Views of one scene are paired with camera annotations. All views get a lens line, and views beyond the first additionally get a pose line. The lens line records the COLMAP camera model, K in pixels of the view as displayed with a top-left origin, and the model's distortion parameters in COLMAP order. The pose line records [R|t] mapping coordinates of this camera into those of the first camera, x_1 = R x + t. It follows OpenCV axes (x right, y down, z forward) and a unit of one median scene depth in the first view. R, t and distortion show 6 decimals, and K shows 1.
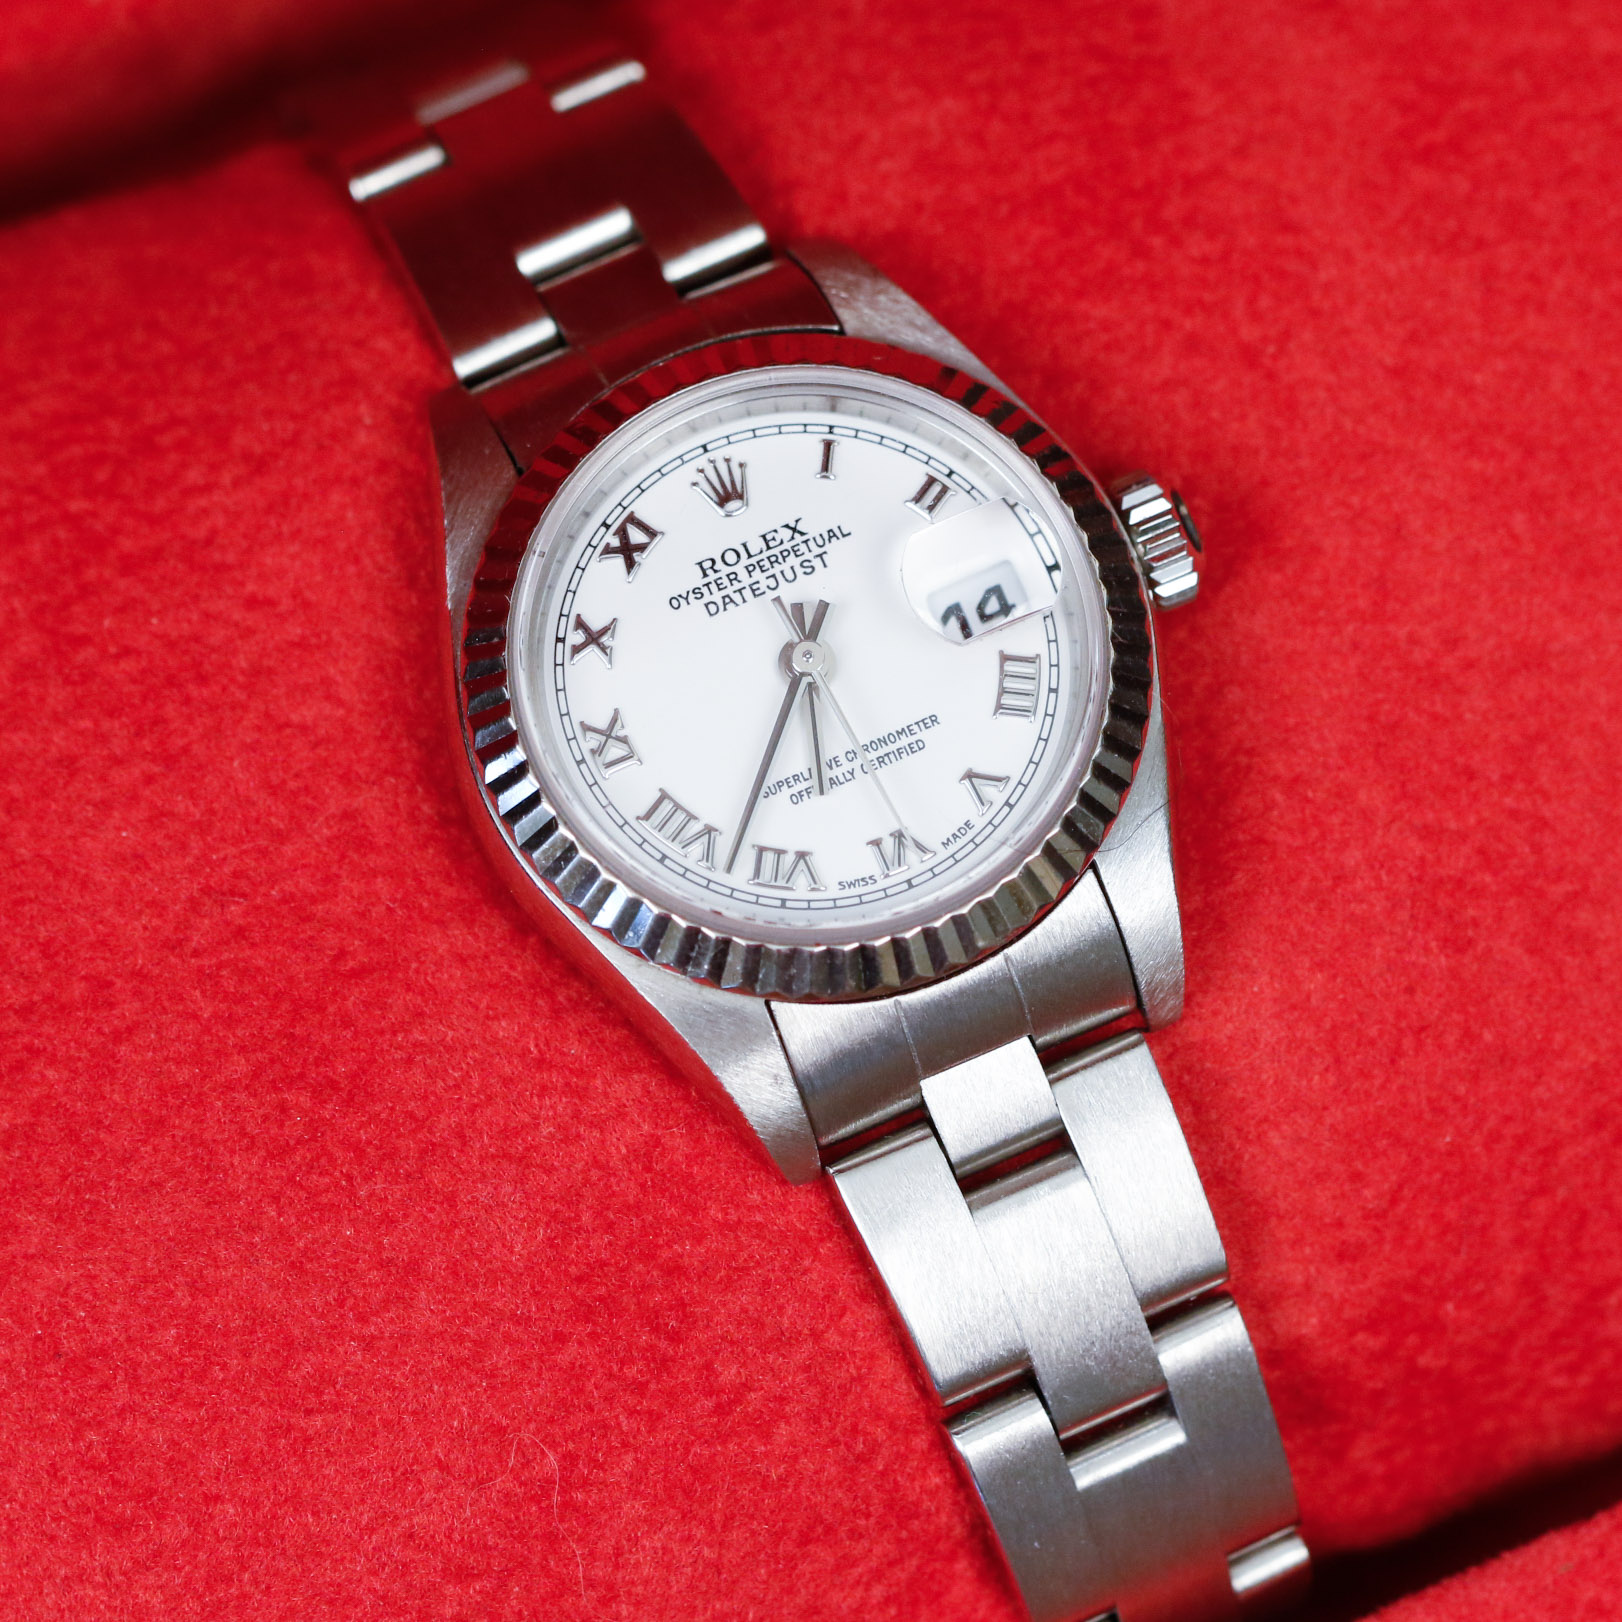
lens RADIAL K [[11207.7, 0, 811.0], [0, 11207.7, 811.0], [0, 0, 1]] dist [0.163699, -4.349453]
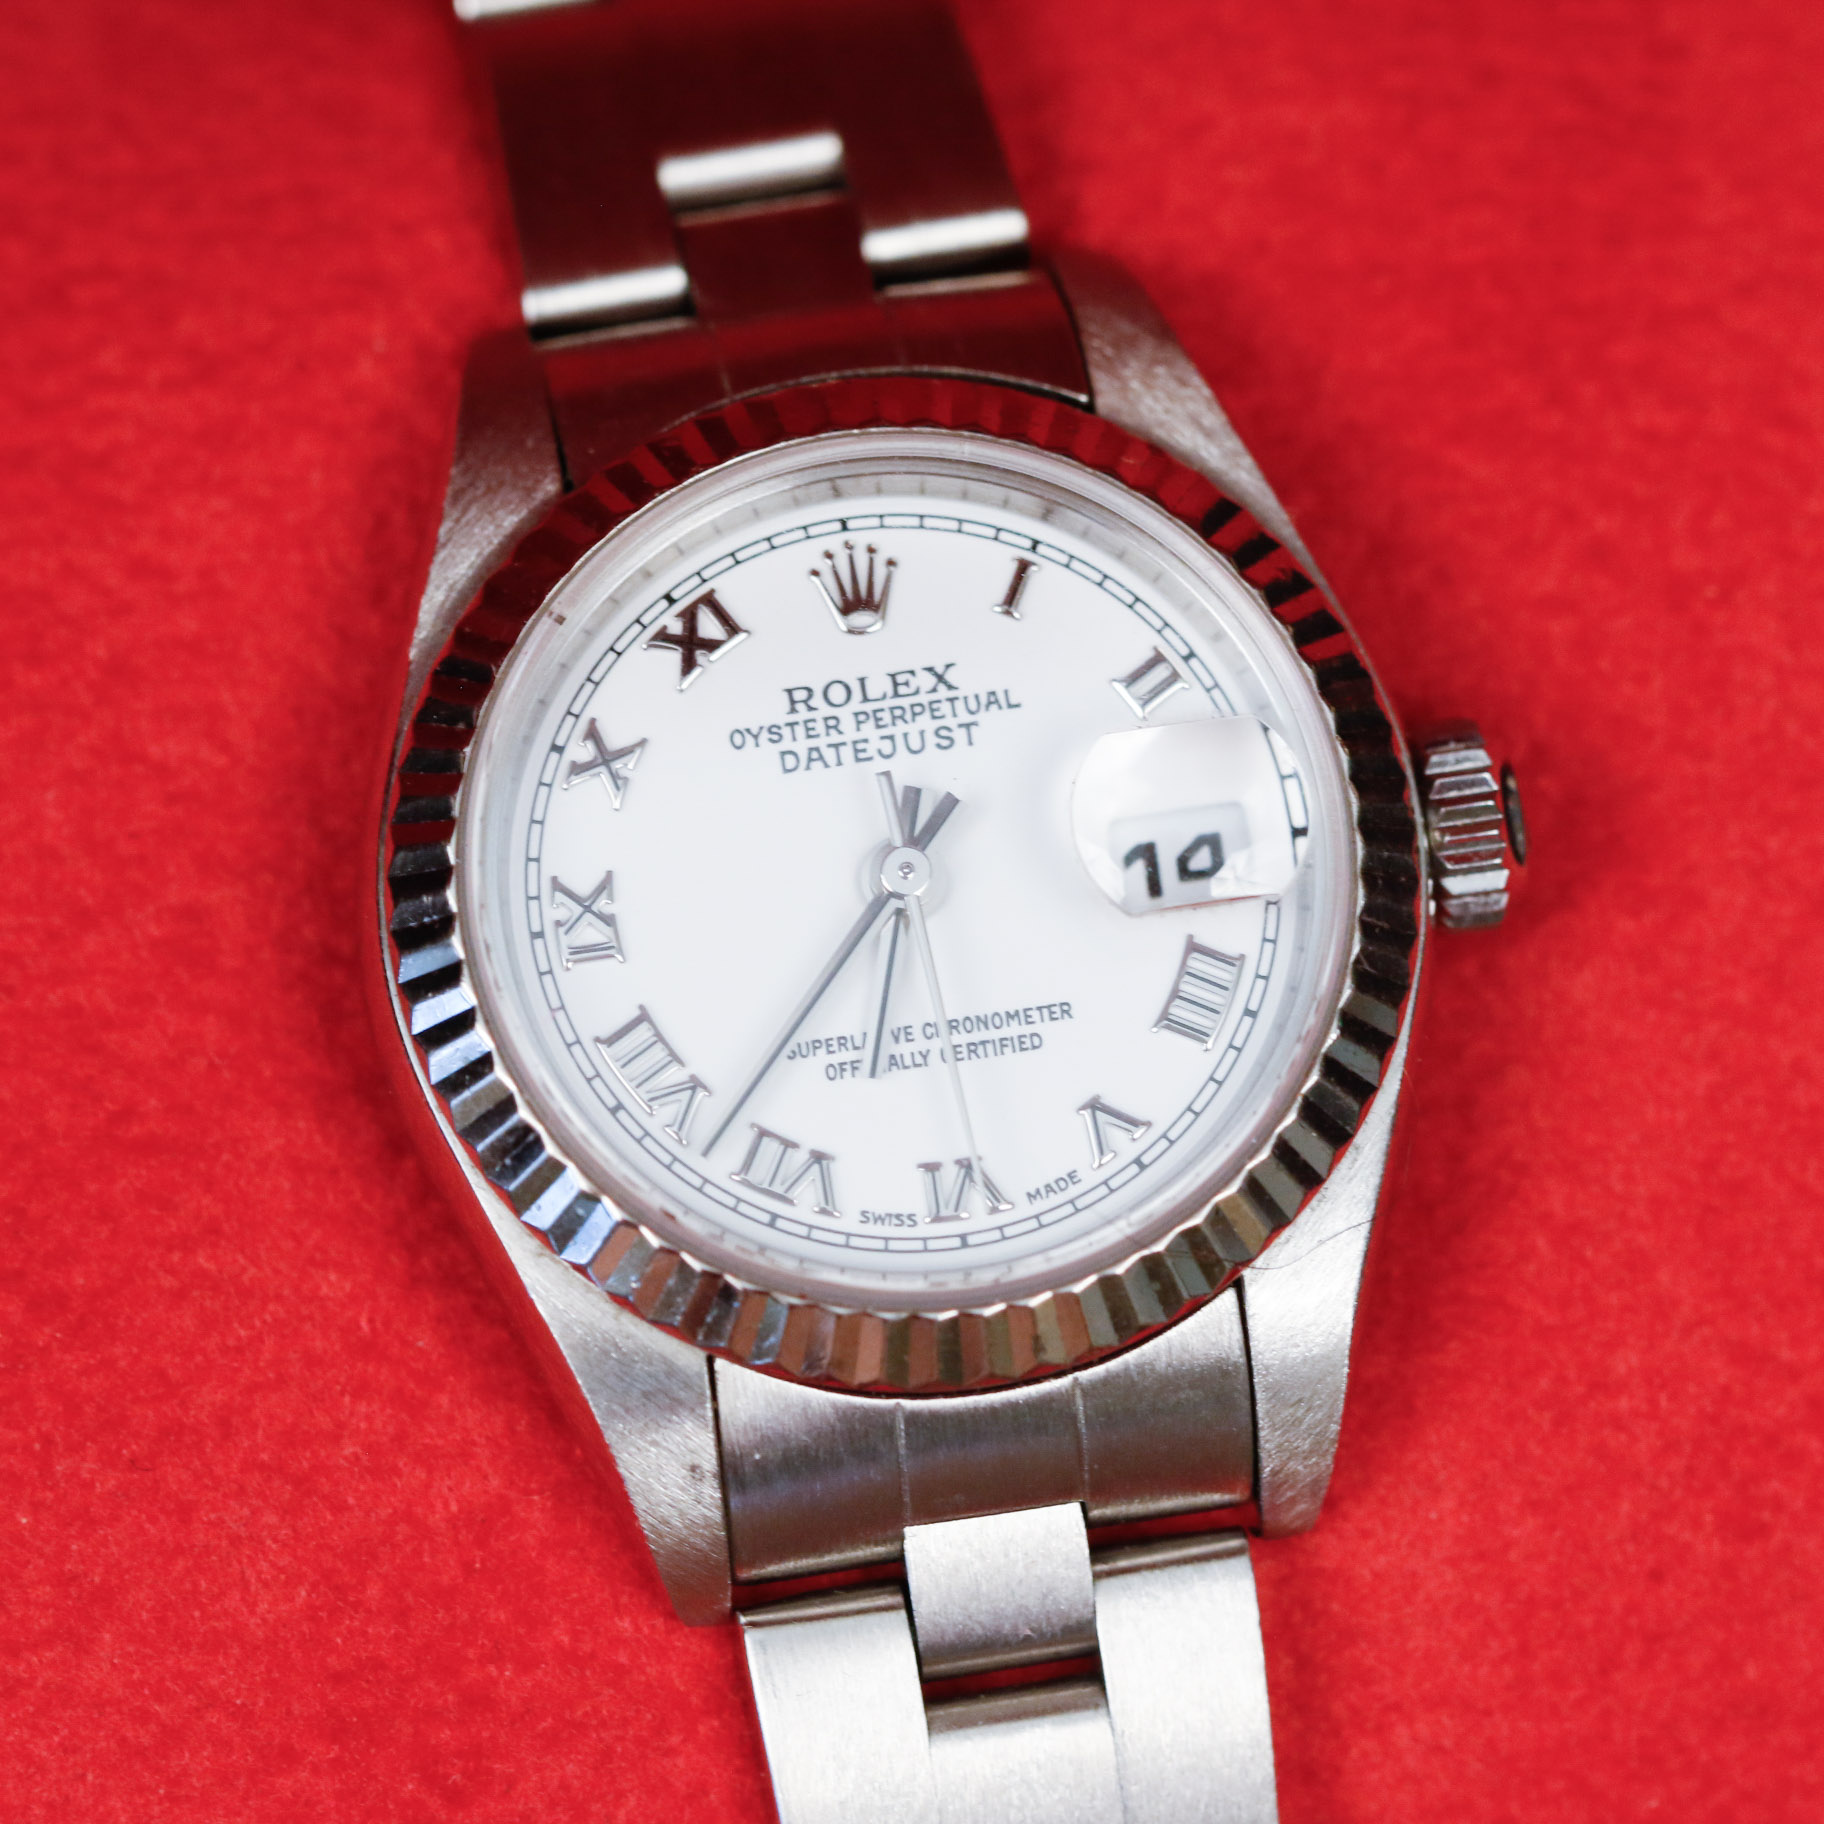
lens RADIAL K [[12603.5, 0, 912.0], [0, 12603.5, 912.0], [0, 0, 1]] dist [0.163699, -4.349453]
pose [[0.964874, 0.260326, -0.035346, 0.027046], [-0.258513, 0.964776, 0.048776, -0.047825], [0.046798, -0.037925, 0.998184, 0.249609]]
